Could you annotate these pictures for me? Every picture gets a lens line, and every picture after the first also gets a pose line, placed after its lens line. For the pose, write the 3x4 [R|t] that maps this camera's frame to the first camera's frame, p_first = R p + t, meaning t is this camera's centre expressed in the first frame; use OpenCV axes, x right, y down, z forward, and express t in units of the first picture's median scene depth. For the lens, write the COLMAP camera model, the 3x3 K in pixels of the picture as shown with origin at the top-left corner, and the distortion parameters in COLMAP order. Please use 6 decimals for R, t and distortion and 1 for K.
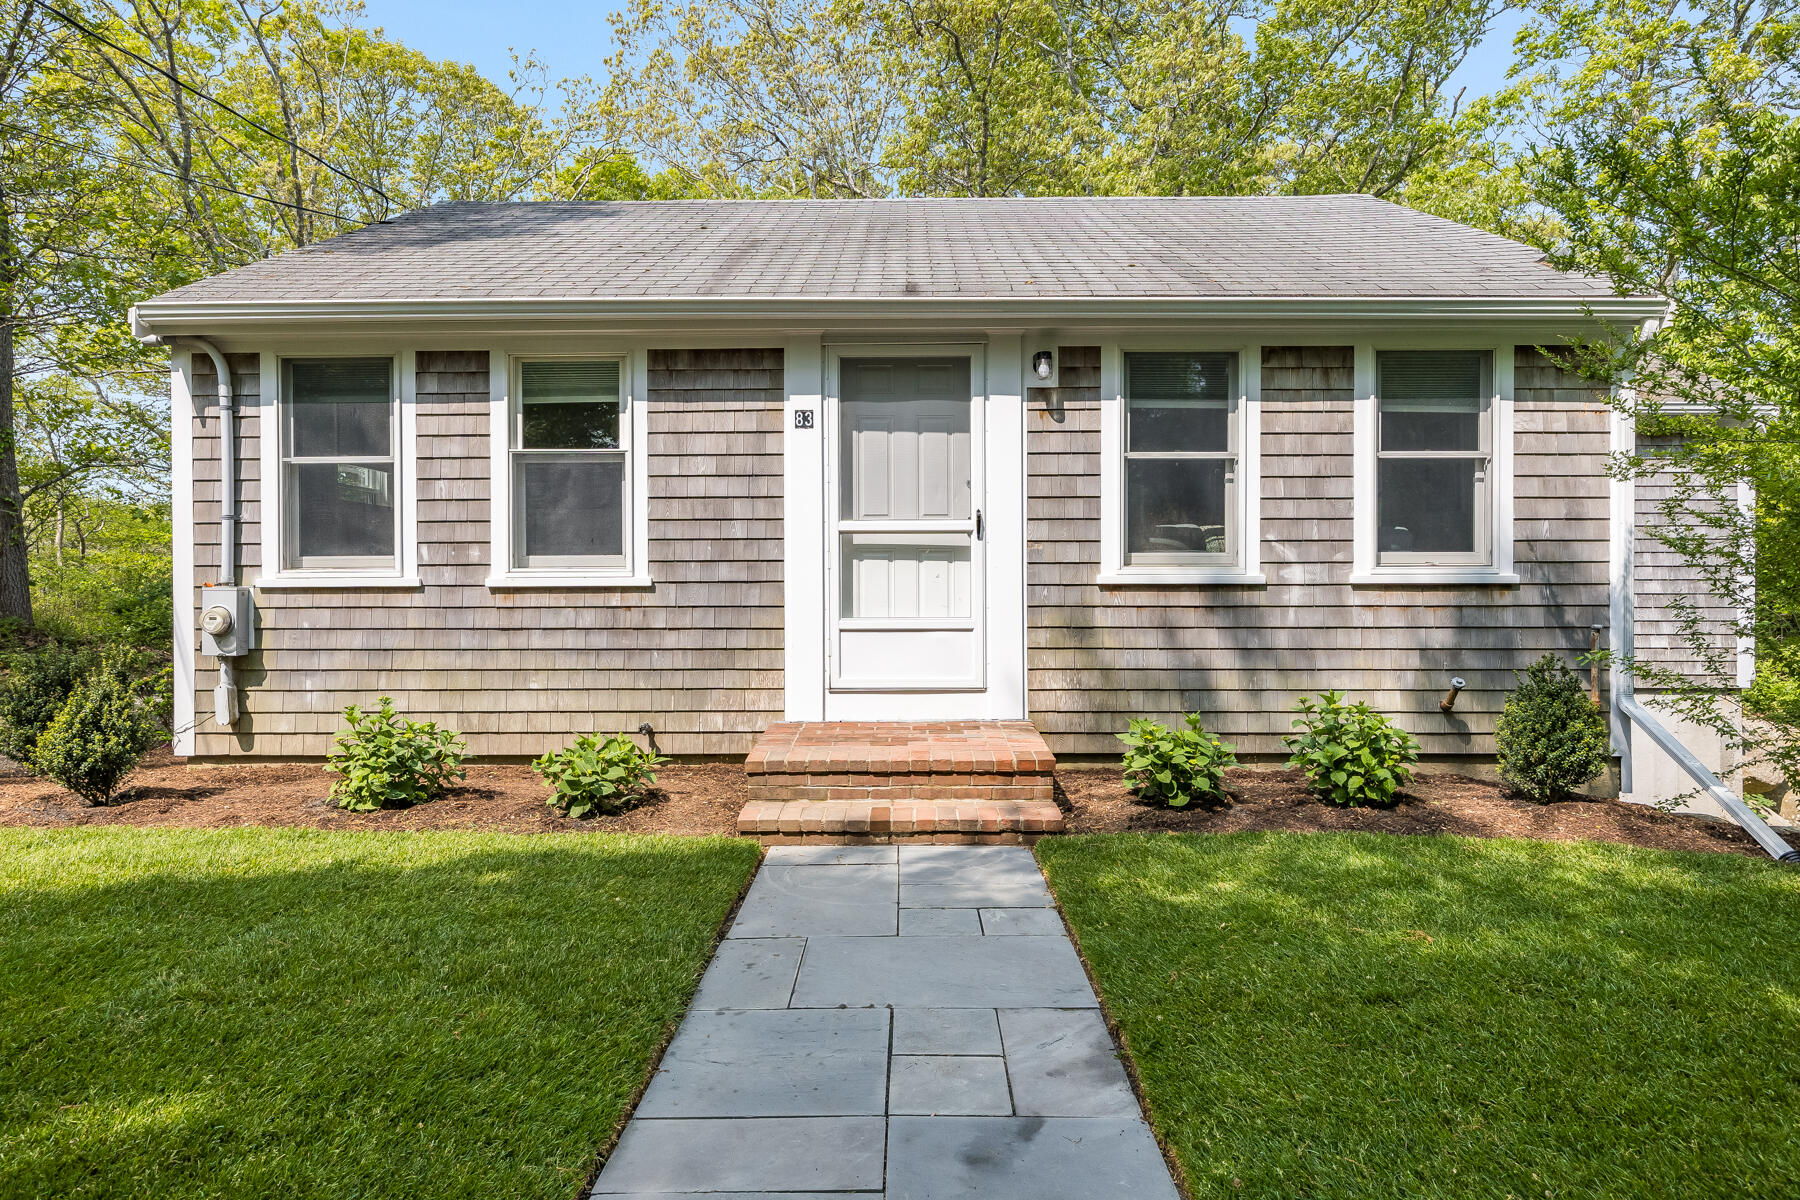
lens RADIAL K [[1094.0, 0, 901.5], [0, 1094.0, 589.7], [0, 0, 1]] dist [-0.009345, -0.004741]
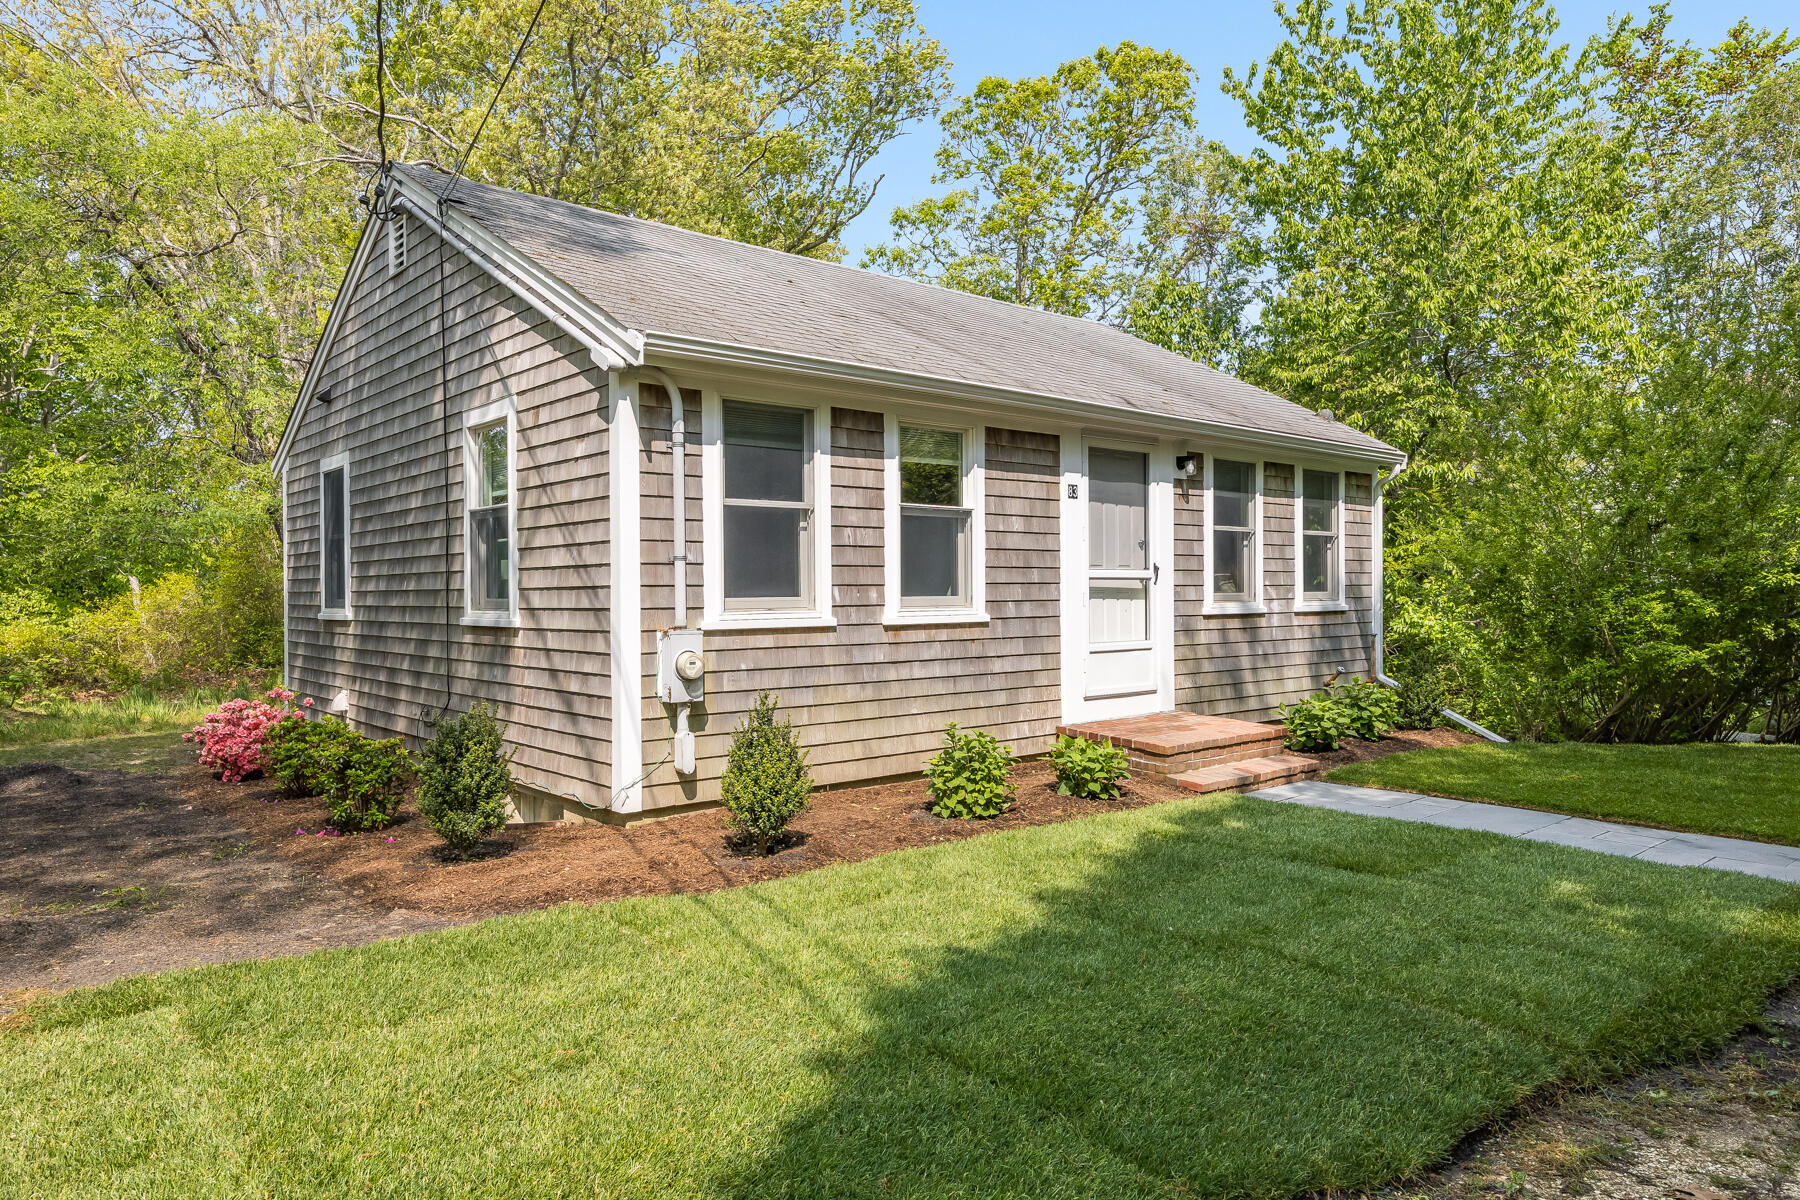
lens RADIAL K [[1126.1, 0, 904.9], [0, 1126.1, 612.3], [0, 0, 1]] dist [0.009740, 0.000402]
pose [[0.753777, -0.013280, 0.656996, -1.120073], [0.014151, 0.999892, 0.003976, -0.020028], [-0.656978, 0.006300, 0.753884, 0.119147]]
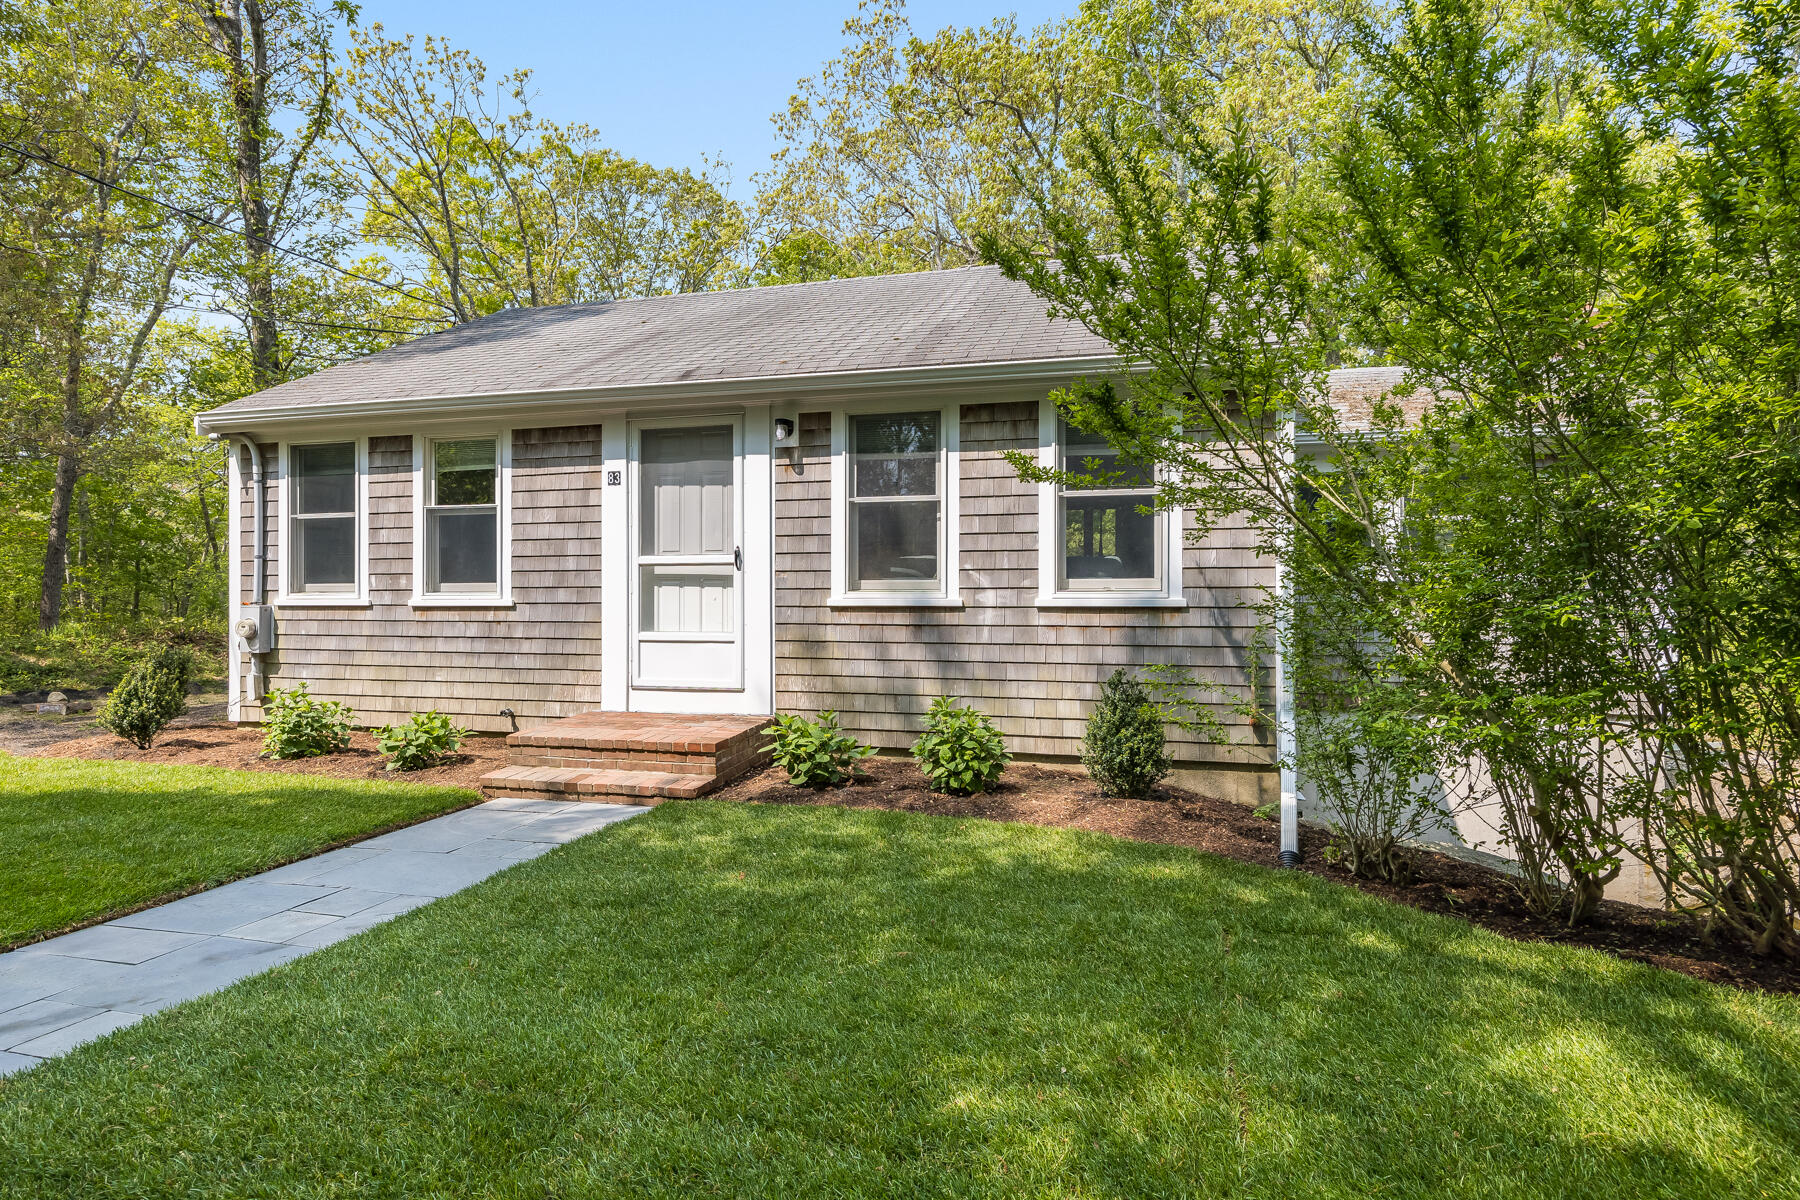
lens RADIAL K [[1022.2, 0, 893.1], [0, 1022.2, 594.0], [0, 0, 1]] dist [-0.003655, -0.001729]
pose [[0.964388, 0.001295, -0.264488, 0.550770], [-0.004522, 0.999923, -0.011594, -0.005576], [0.264452, 0.012377, 0.964319, -0.082541]]
